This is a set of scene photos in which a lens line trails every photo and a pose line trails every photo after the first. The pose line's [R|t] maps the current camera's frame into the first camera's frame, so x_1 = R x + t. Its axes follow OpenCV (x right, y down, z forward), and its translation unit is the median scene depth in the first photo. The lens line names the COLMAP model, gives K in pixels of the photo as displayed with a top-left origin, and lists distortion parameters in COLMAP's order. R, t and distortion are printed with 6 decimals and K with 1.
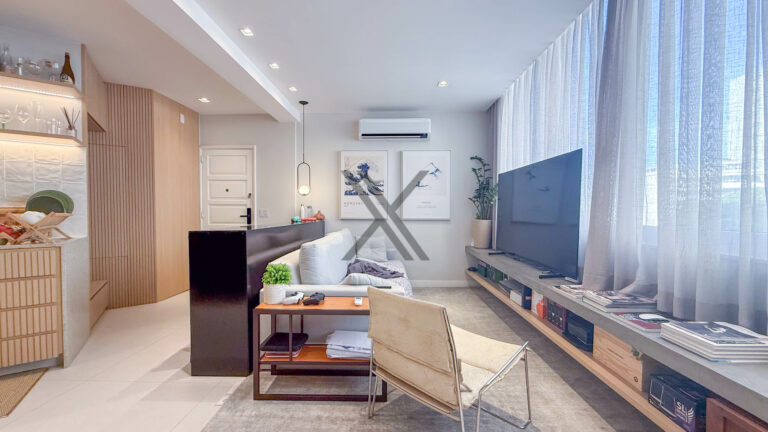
lens RADIAL K [[298.4, 0, 384.0], [0, 298.4, 216.0], [0, 0, 1]] dist [-0.001505, 0.000112]
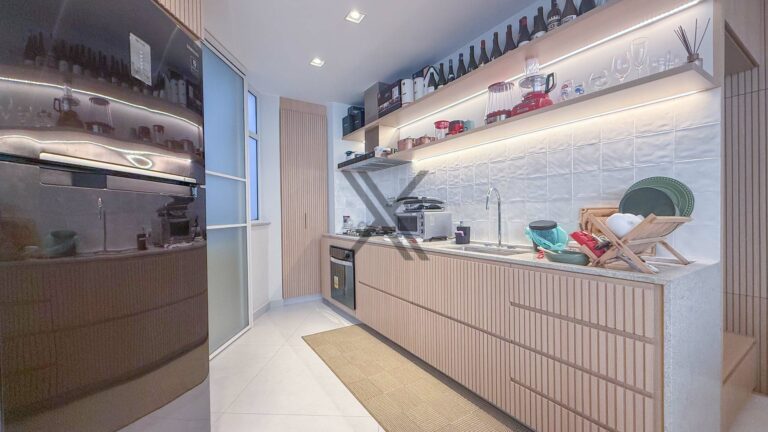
lens RADIAL K [[298.4, 0, 384.0], [0, 298.4, 216.0], [0, 0, 1]] dist [-0.001505, 0.000112]
pose [[-0.053706, 0.007008, -0.998532, -0.498965], [-0.010895, 0.999912, 0.007603, -0.008330], [0.998497, 0.011287, -0.053625, 0.494266]]
